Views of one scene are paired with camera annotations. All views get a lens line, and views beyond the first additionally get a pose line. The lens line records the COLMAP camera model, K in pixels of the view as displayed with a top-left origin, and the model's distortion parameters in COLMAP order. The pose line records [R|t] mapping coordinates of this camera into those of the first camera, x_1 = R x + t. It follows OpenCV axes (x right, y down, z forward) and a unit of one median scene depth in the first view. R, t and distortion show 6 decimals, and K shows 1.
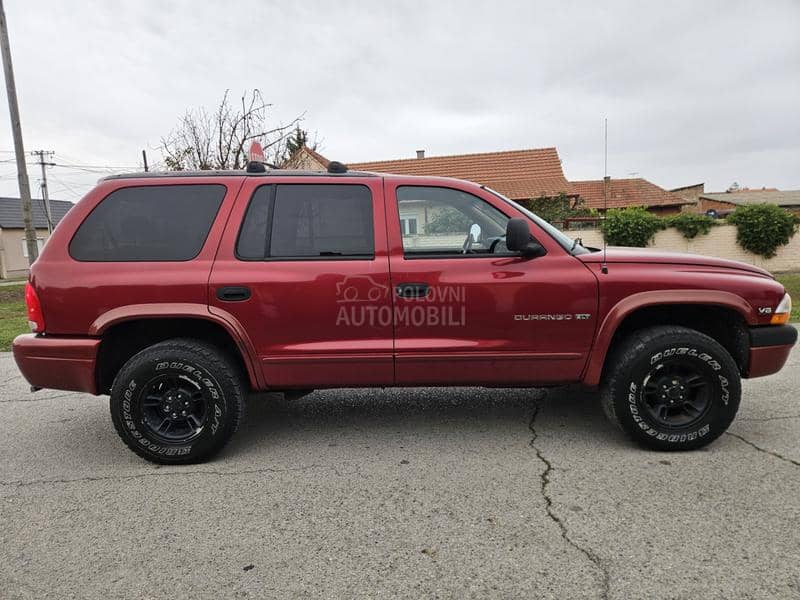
lens RADIAL K [[544.3, 0, 391.4], [0, 544.3, 292.4], [0, 0, 1]] dist [0.079115, -0.071261]
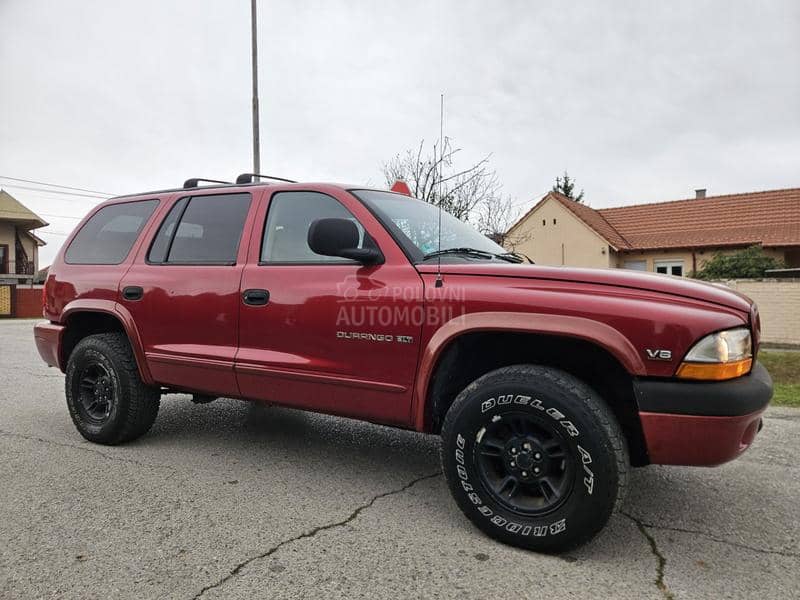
lens RADIAL K [[544.3, 0, 391.4], [0, 544.3, 292.4], [0, 0, 1]] dist [0.079115, -0.071261]
pose [[0.863543, 0.040322, -0.502661, 0.715476], [-0.087587, 0.993640, -0.070763, 0.033664], [0.496611, 0.105134, 0.861582, 0.298711]]
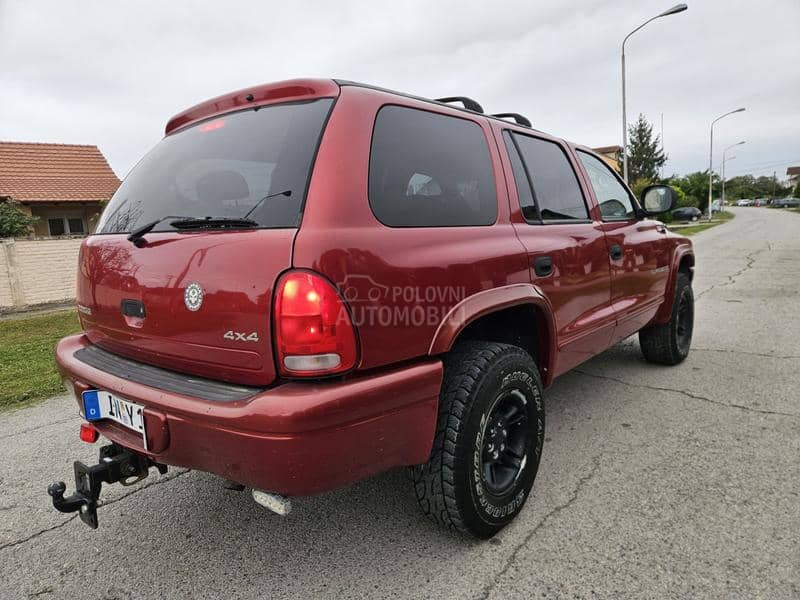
lens RADIAL K [[544.3, 0, 391.4], [0, 544.3, 292.4], [0, 0, 1]] dist [0.079115, -0.071261]
pose [[0.617519, -0.091256, 0.781244, -1.012133], [0.110569, 0.993456, 0.028647, -0.006783], [-0.778746, 0.068691, 0.623568, 0.694099]]
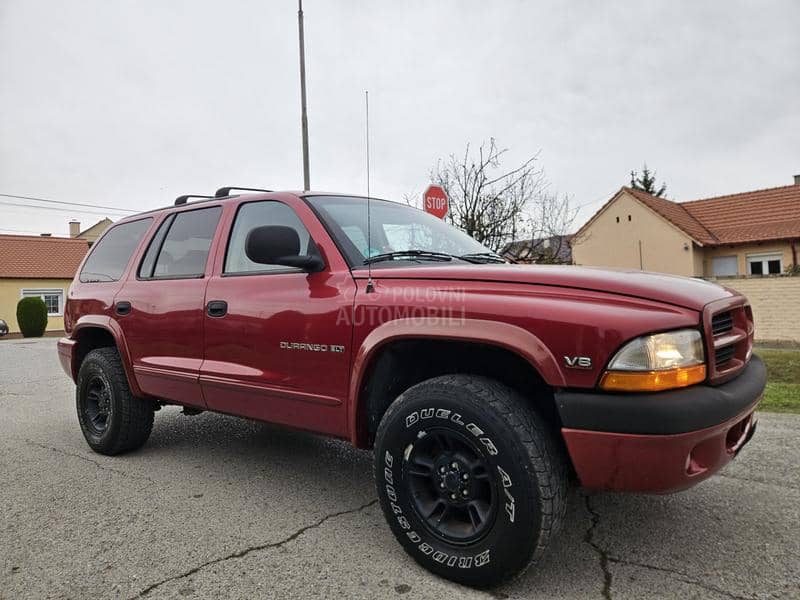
lens RADIAL K [[543.0, 0, 383.9], [0, 543.0, 281.8], [0, 0, 1]] dist [0.069125, -0.057616]
pose [[0.773712, -0.006486, -0.633505, 0.859547], [-0.066998, 0.993503, -0.091998, 0.016629], [0.629985, 0.113623, 0.768250, 0.448999]]
